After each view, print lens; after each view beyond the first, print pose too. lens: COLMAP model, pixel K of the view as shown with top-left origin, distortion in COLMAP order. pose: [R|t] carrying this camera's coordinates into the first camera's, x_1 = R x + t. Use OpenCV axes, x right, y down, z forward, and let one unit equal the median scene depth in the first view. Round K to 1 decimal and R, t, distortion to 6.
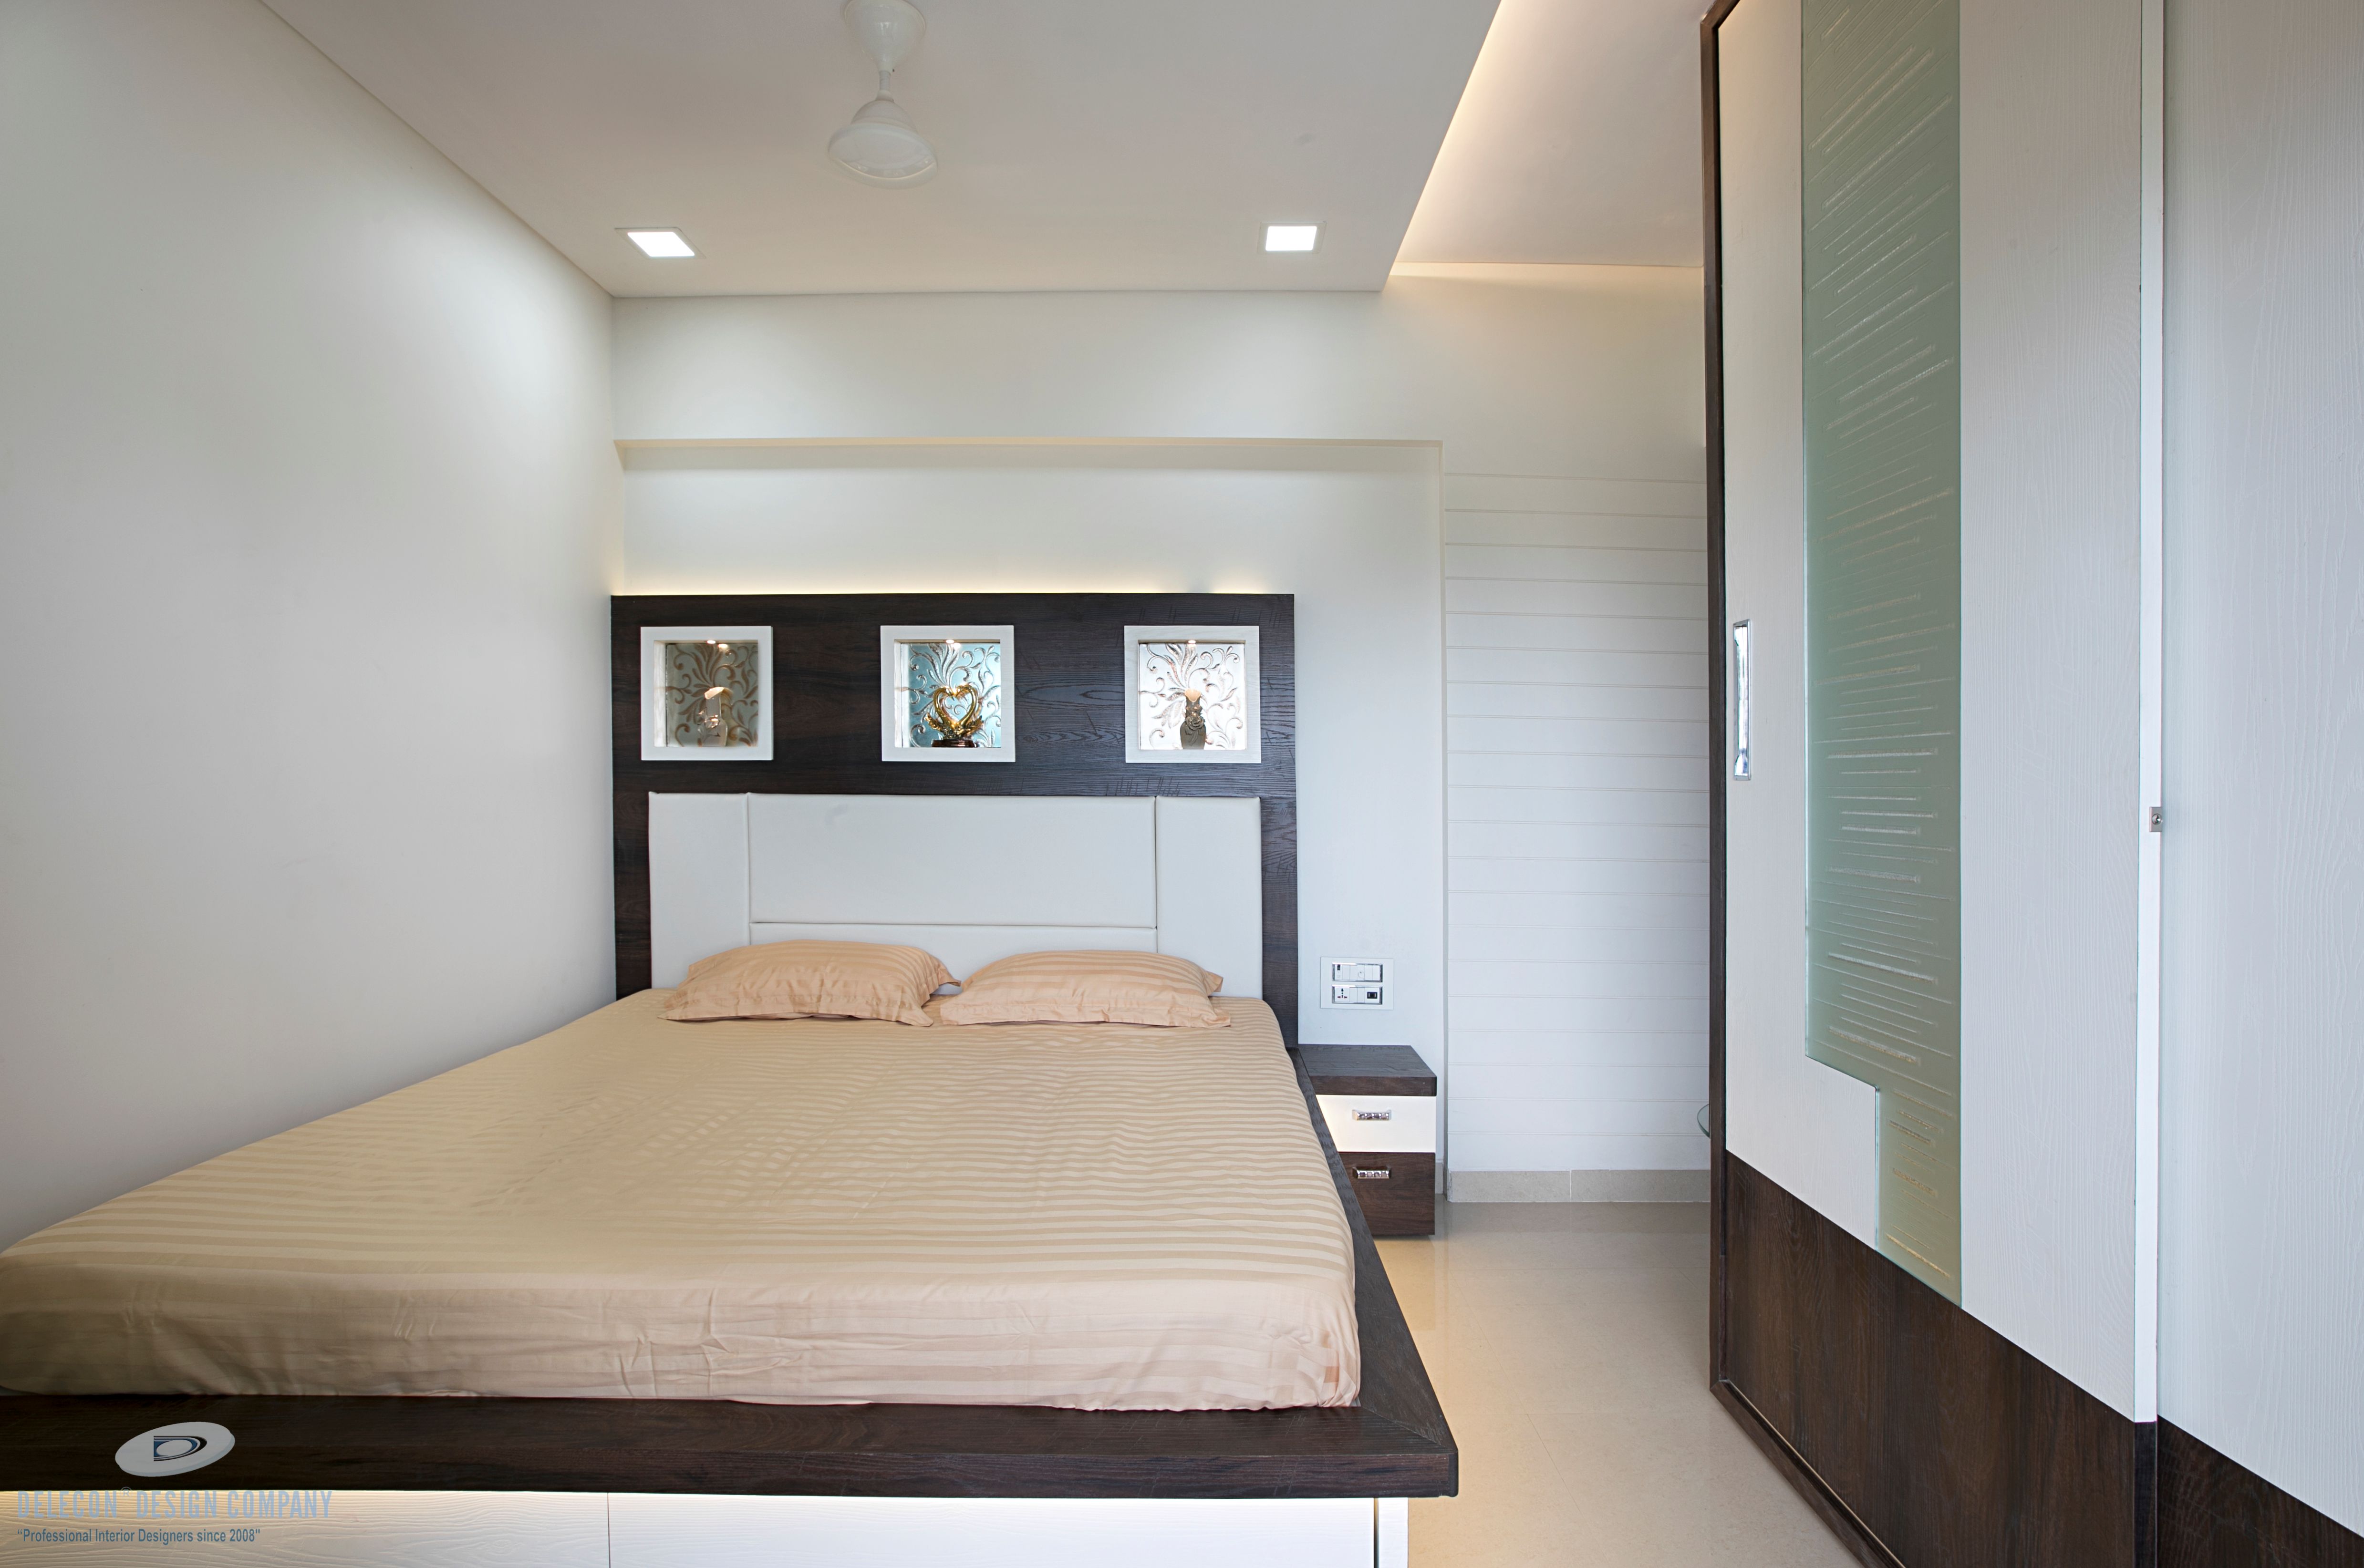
lens RADIAL K [[1159.8, 0, 1183.1], [0, 1159.8, 786.6], [0, 0, 1]] dist [-0.015699, 0.003657]
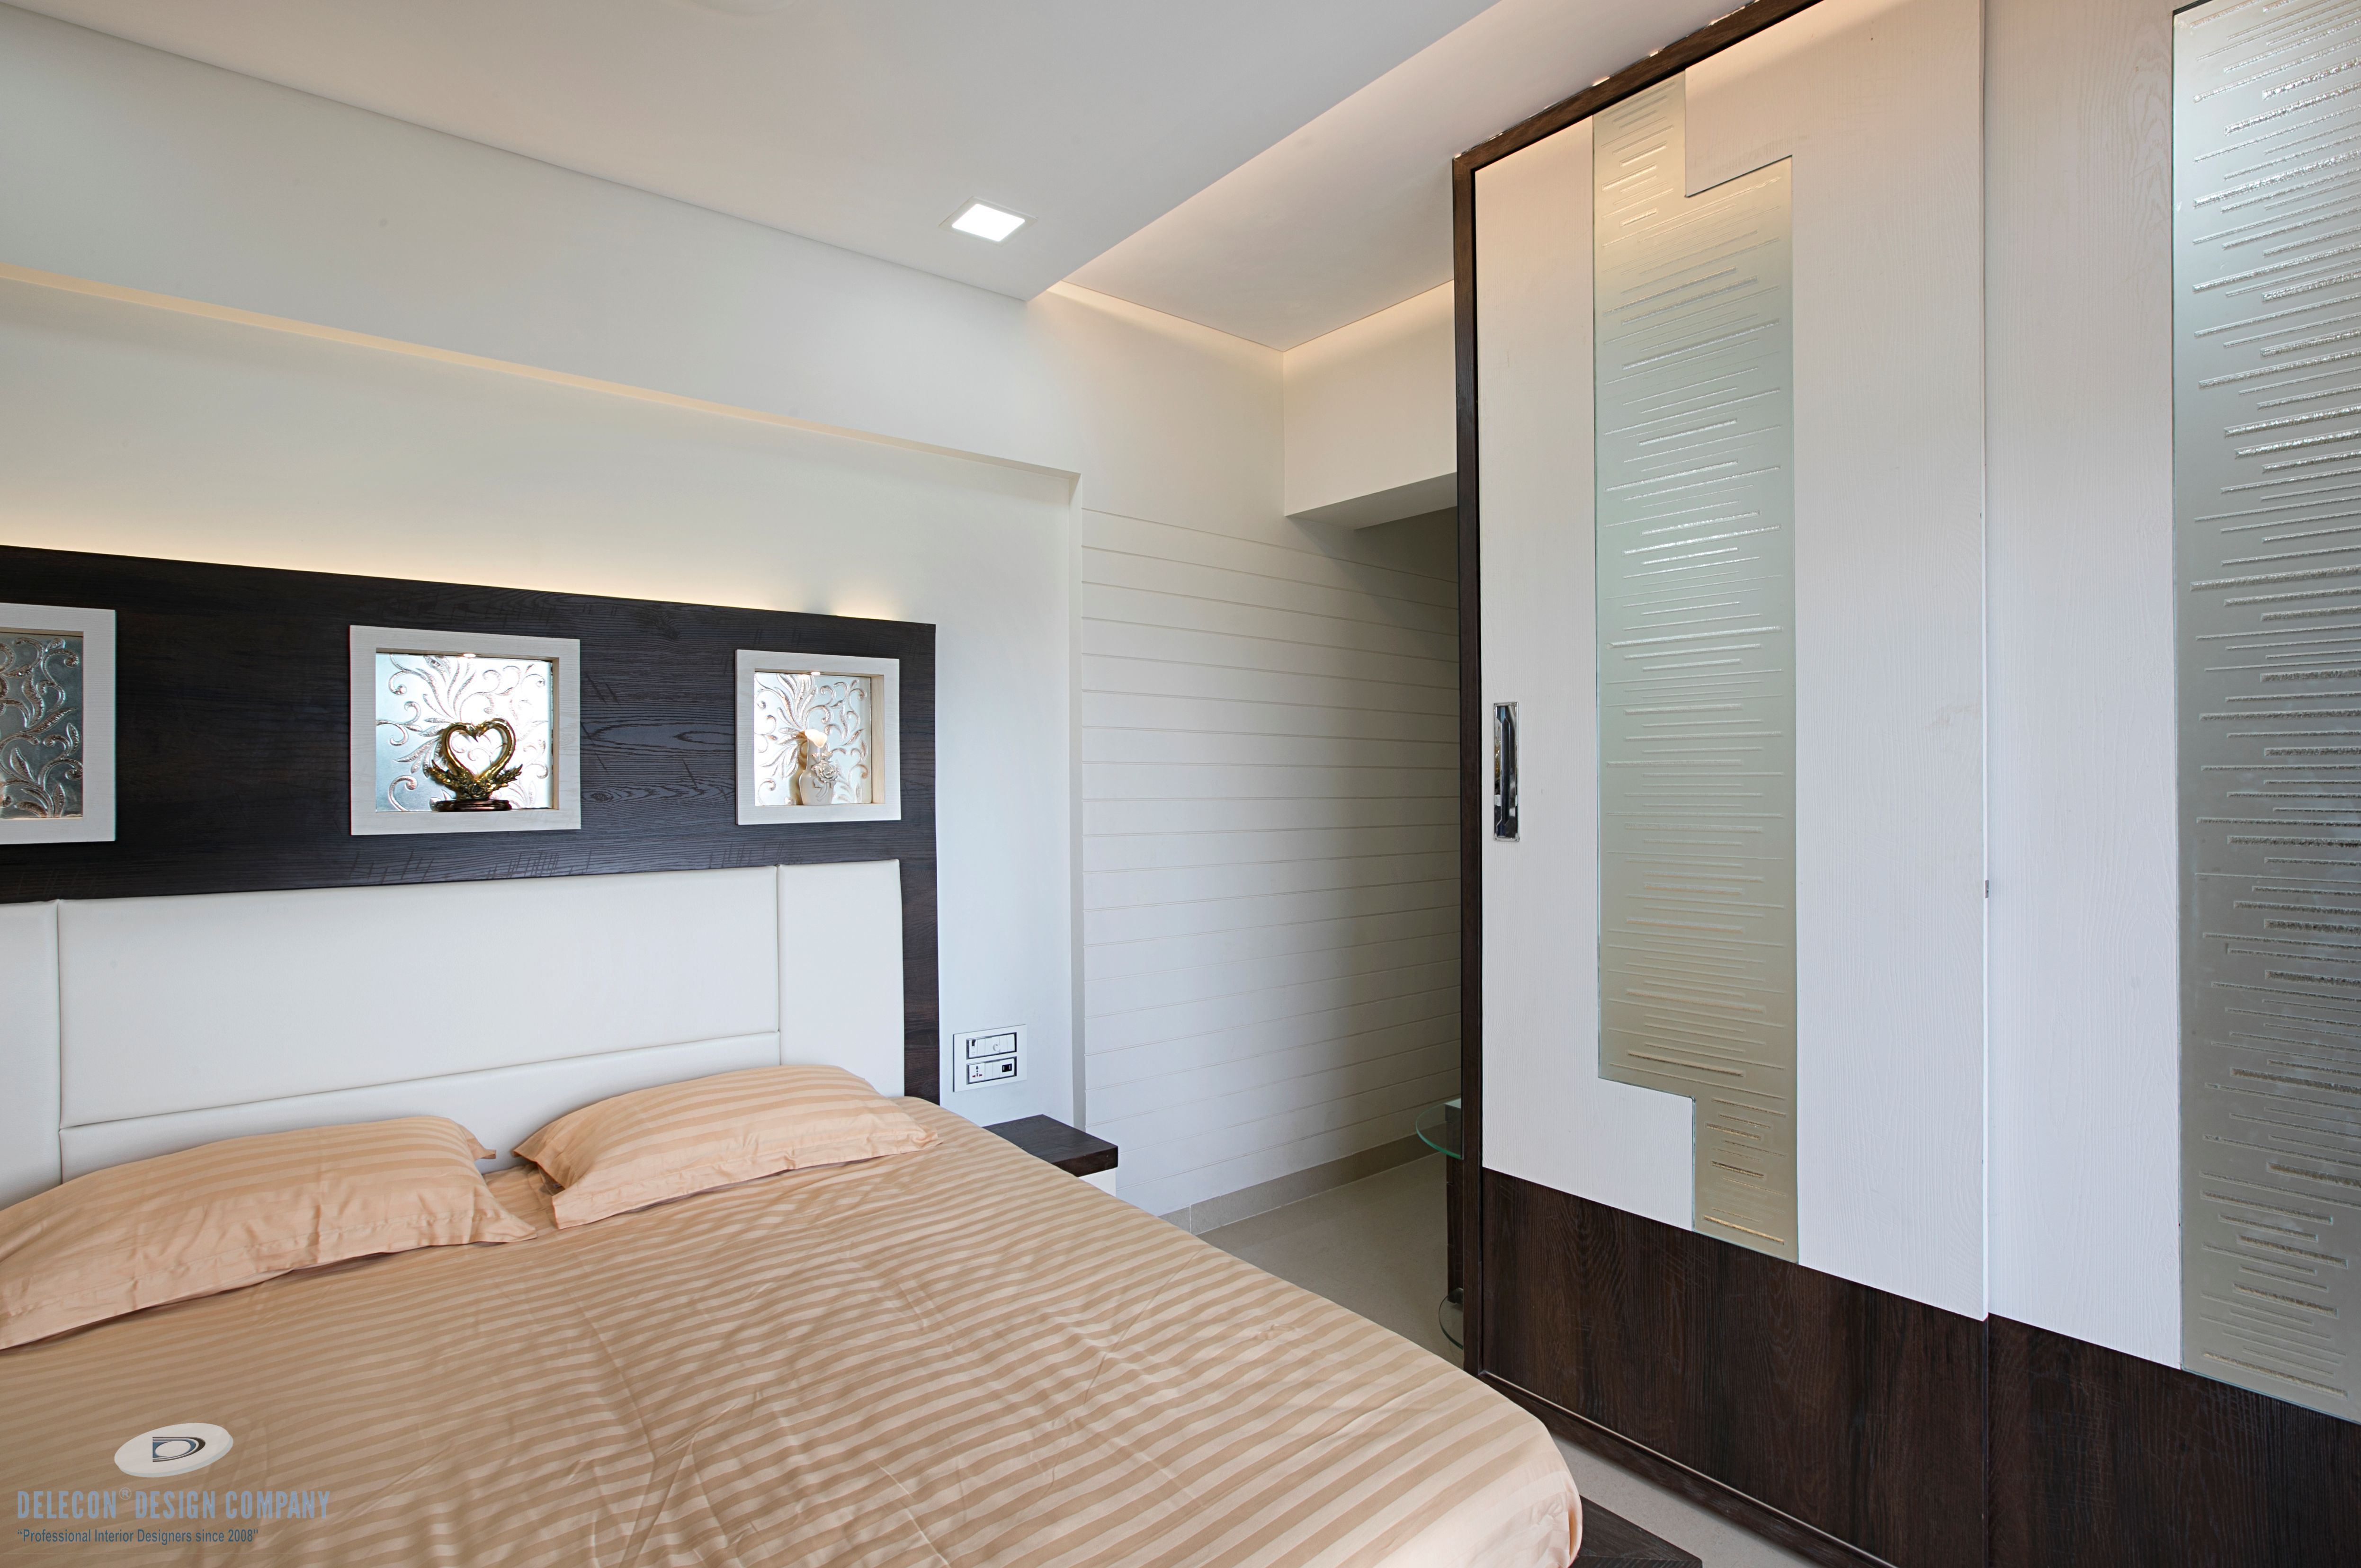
lens RADIAL K [[1128.4, 0, 1179.6], [0, 1128.4, 775.2], [0, 0, 1]] dist [-0.016846, 0.003571]
pose [[0.765523, -0.009633, 0.643336, -0.341299], [0.016059, 0.999862, -0.004138, -0.050713], [-0.643208, 0.013499, 0.765572, 0.257670]]
